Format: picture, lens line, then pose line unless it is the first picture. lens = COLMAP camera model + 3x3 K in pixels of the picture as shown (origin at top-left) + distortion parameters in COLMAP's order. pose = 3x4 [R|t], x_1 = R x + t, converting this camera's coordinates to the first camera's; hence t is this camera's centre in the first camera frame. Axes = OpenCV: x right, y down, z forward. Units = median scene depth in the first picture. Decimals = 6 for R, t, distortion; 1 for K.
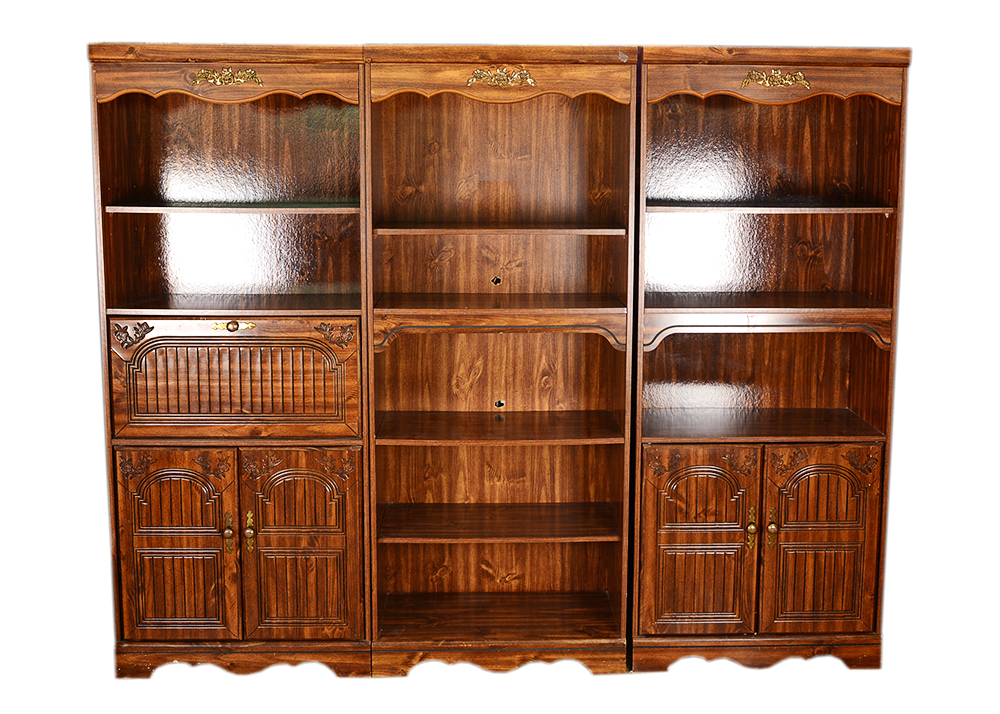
lens RADIAL K [[1221.7, 0, 520.5], [0, 1221.7, 327.1], [0, 0, 1]] dist [-0.019518, -0.027641]
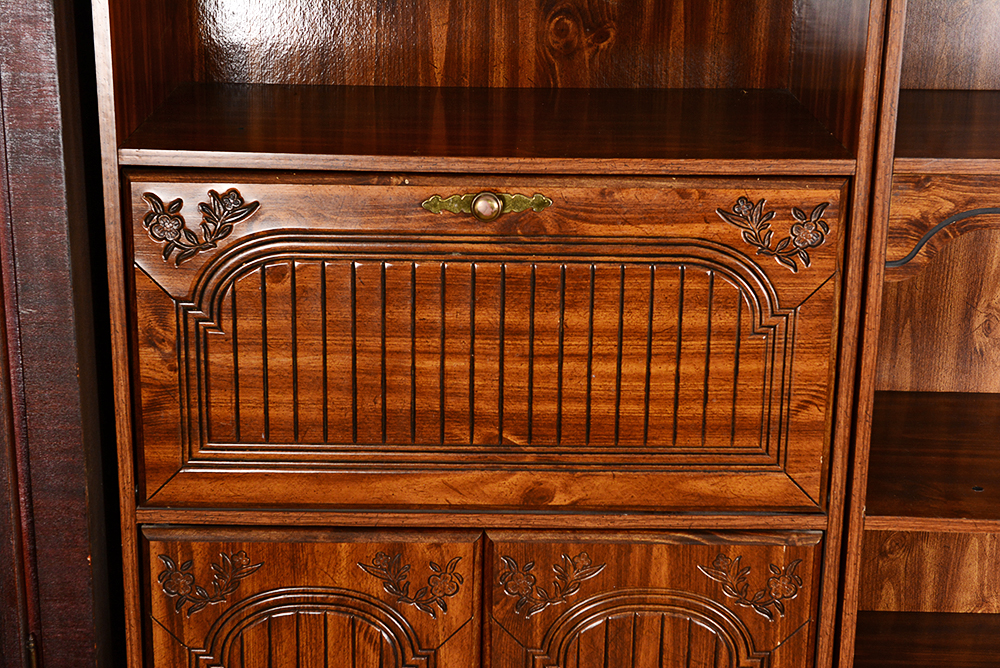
lens RADIAL K [[1762.3, 0, 500.0], [0, 1762.3, 334.0], [0, 0, 1]] dist [0.082043, 0.141576]
pose [[0.999782, 0.015914, -0.013503, -0.213637], [-0.013439, 0.985884, 0.166888, -0.045624], [0.015968, -0.166670, 0.985883, 0.476485]]
